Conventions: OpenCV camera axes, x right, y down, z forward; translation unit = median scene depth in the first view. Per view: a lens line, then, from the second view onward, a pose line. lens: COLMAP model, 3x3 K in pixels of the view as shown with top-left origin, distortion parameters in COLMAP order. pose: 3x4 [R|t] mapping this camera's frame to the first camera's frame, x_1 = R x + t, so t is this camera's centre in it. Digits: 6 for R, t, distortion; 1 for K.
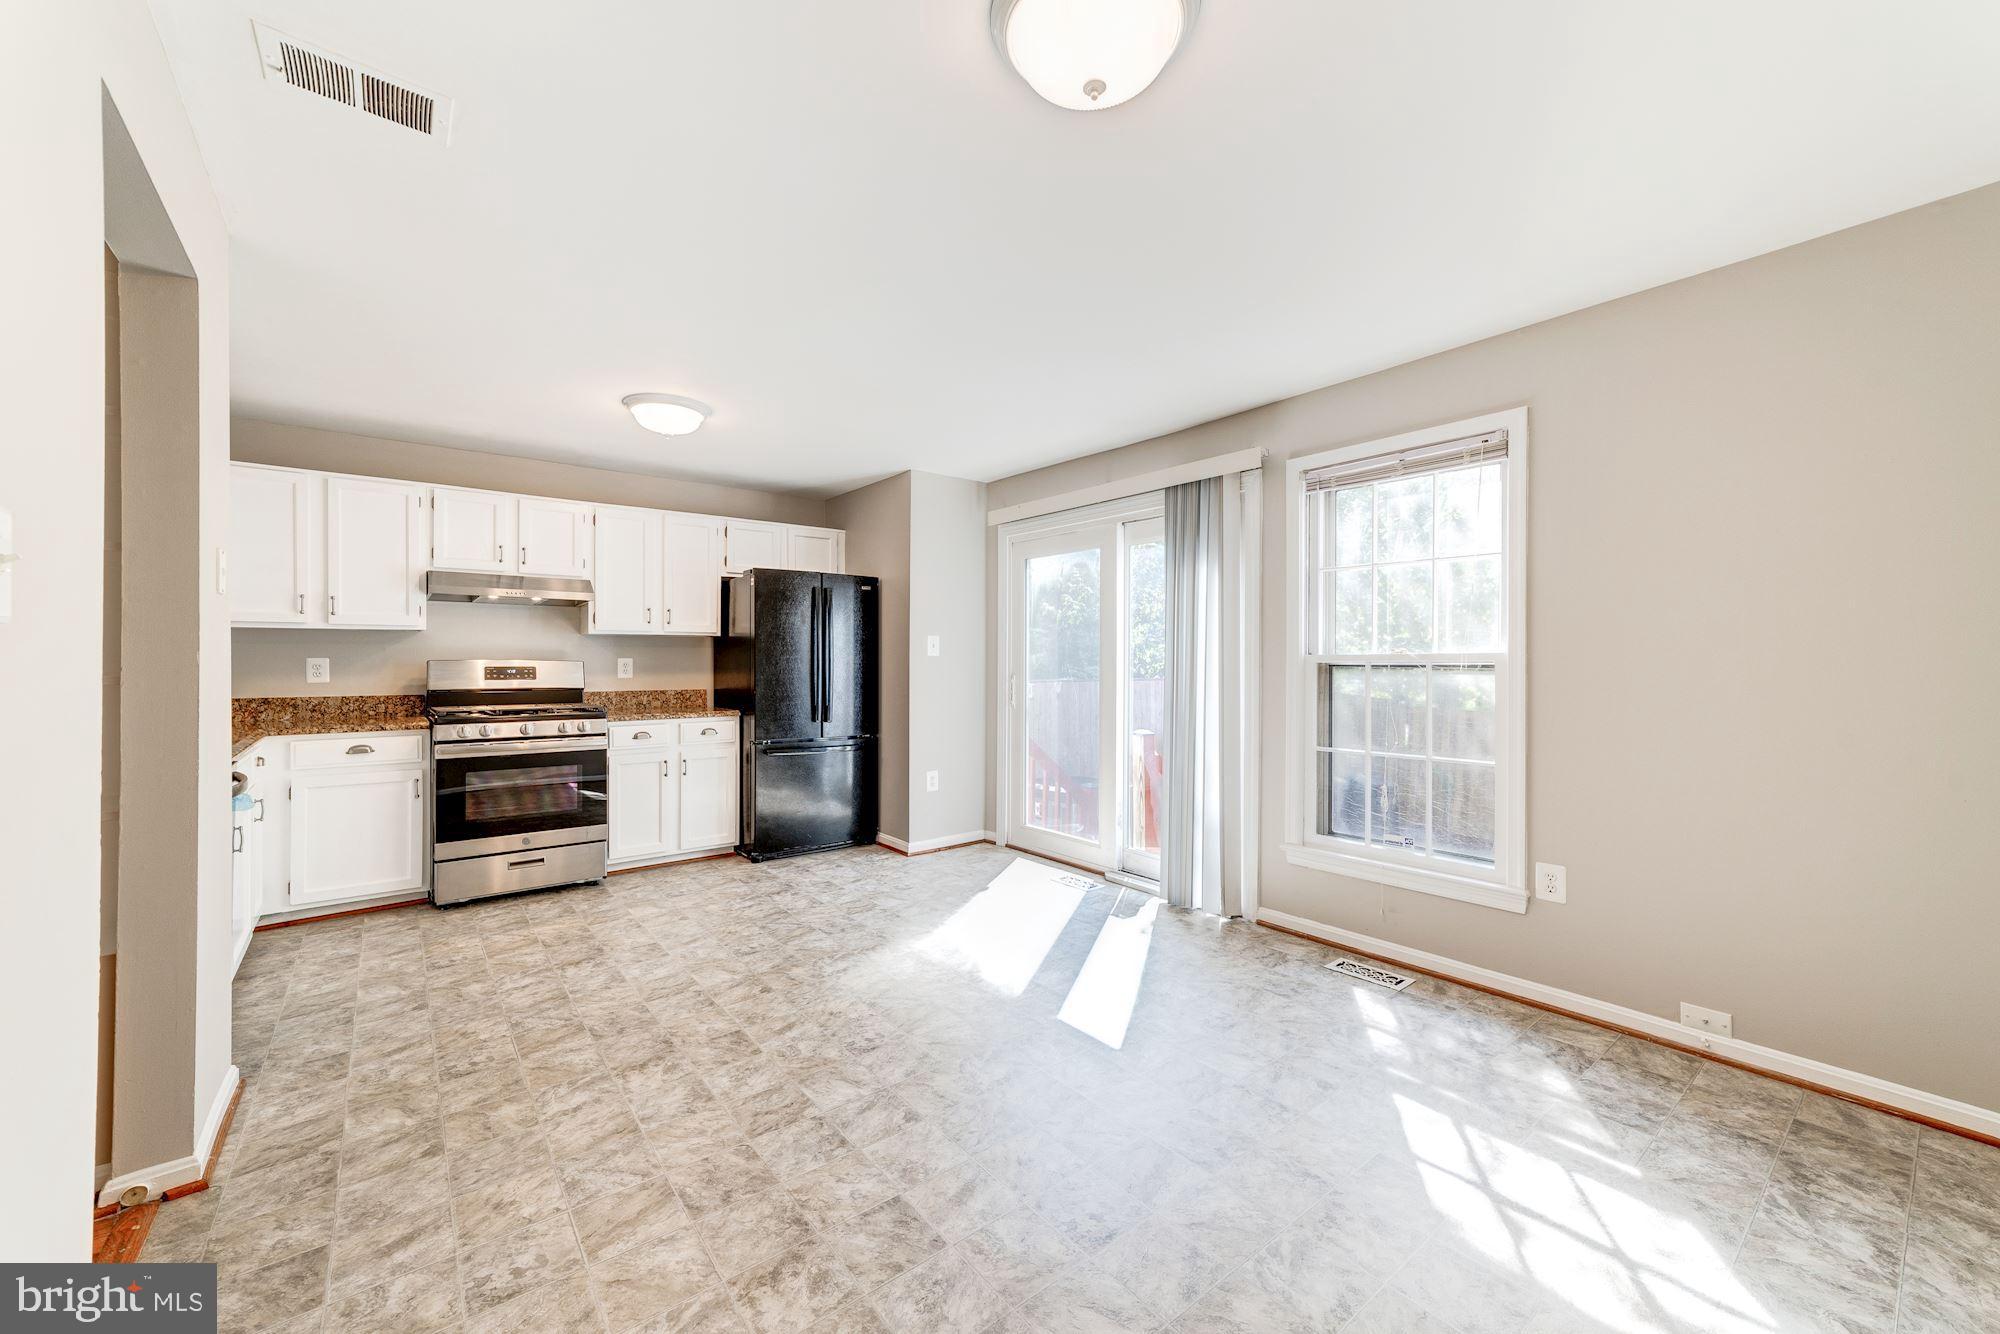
lens RADIAL K [[793.6, 0, 1017.7], [0, 793.6, 695.0], [0, 0, 1]] dist [0.002094, 0.000072]
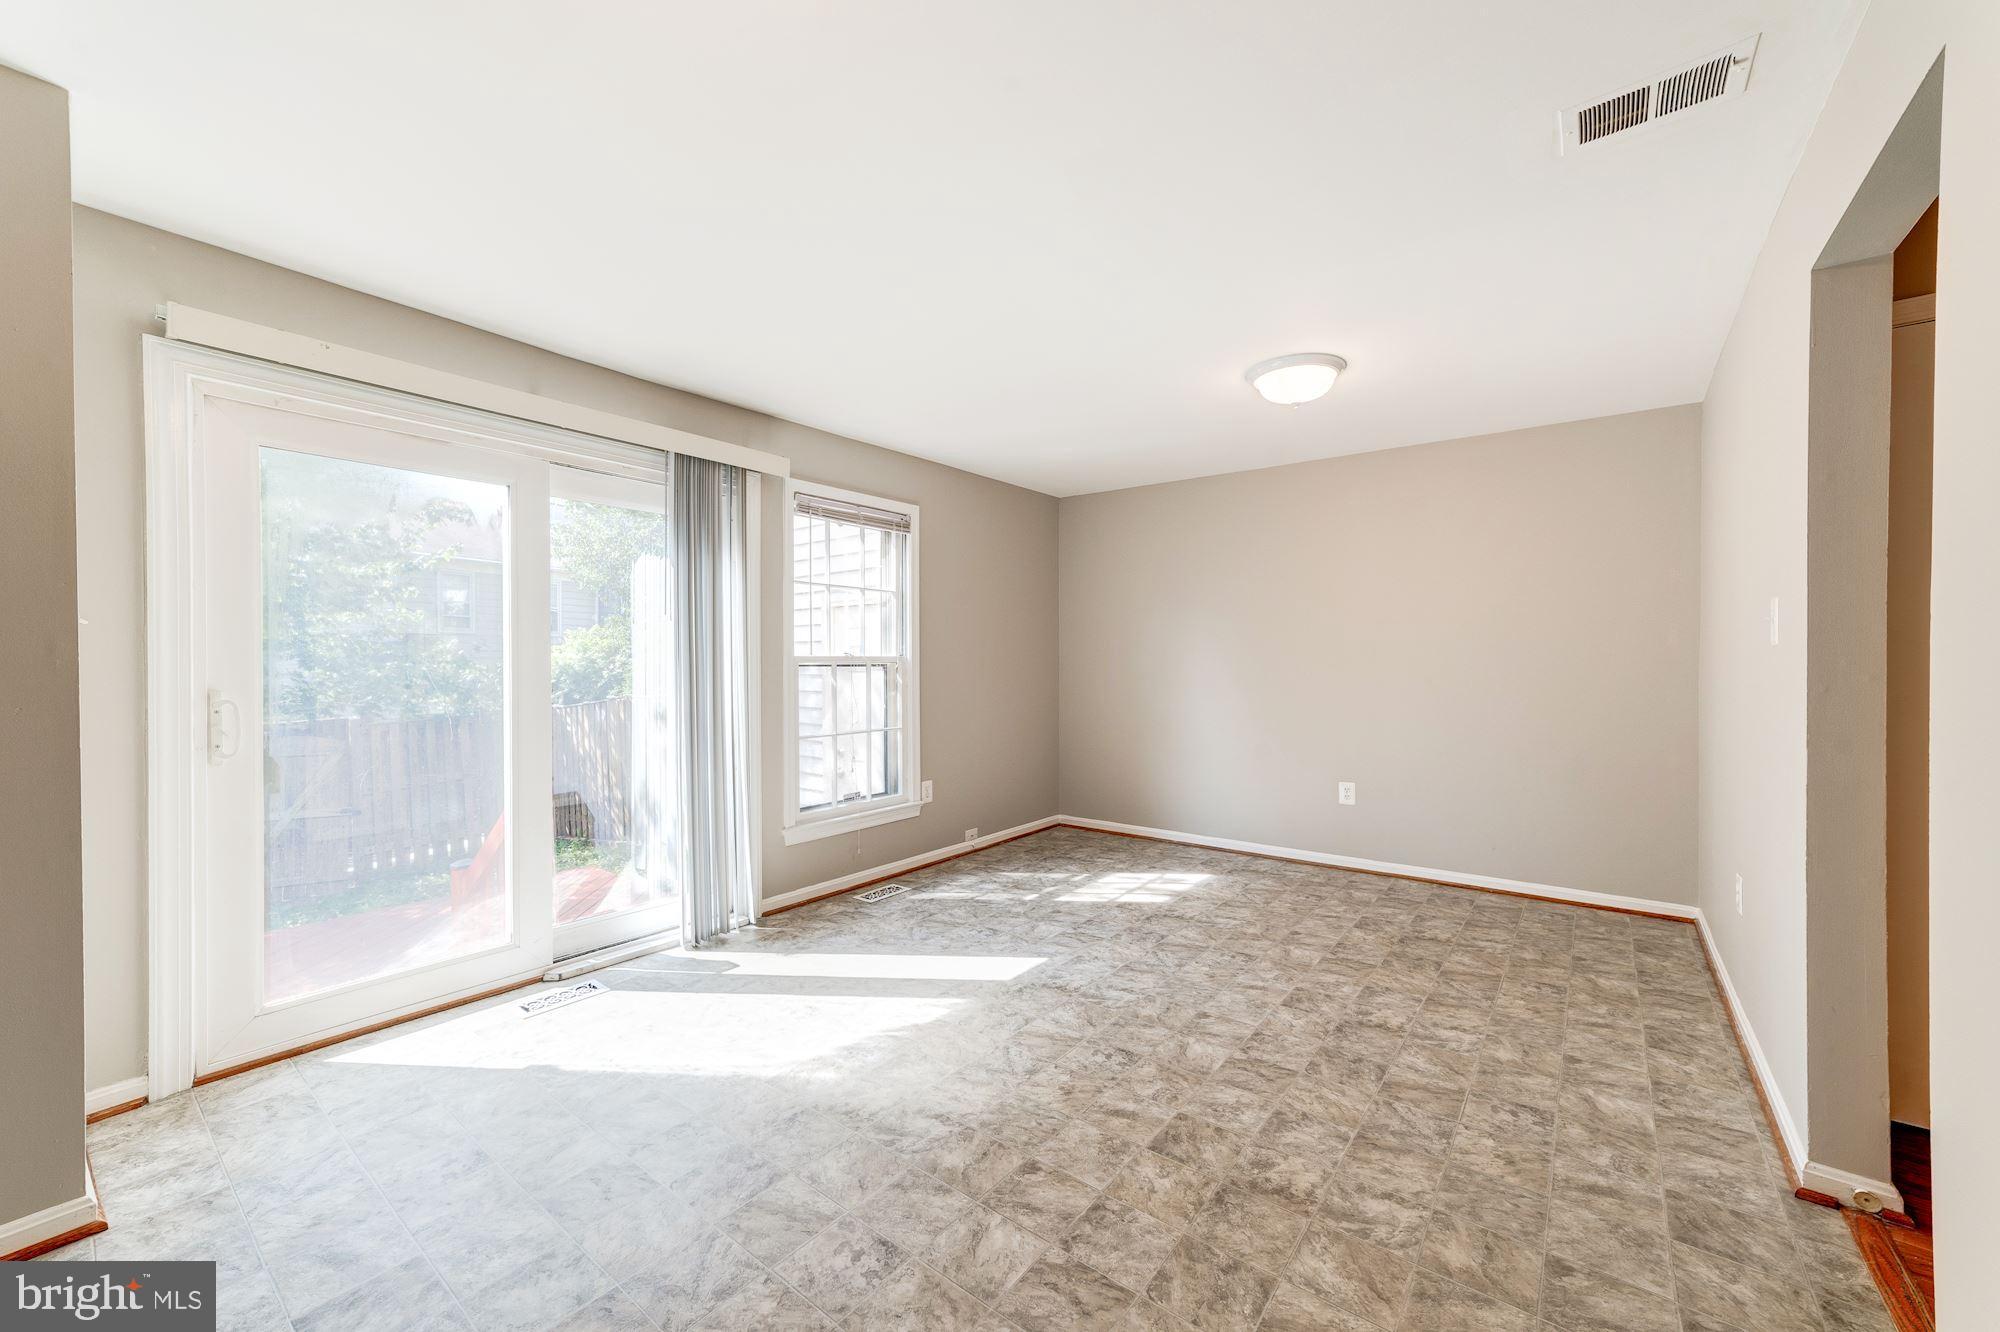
lens RADIAL K [[779.7, 0, 990.3], [0, 779.7, 674.7], [0, 0, 1]] dist [0.000604, 0.000755]
pose [[-0.237523, -0.012817, 0.971297, -1.290041], [0.038667, 0.998996, 0.022638, -0.062685], [-0.970612, 0.042935, -0.236789, 1.632535]]
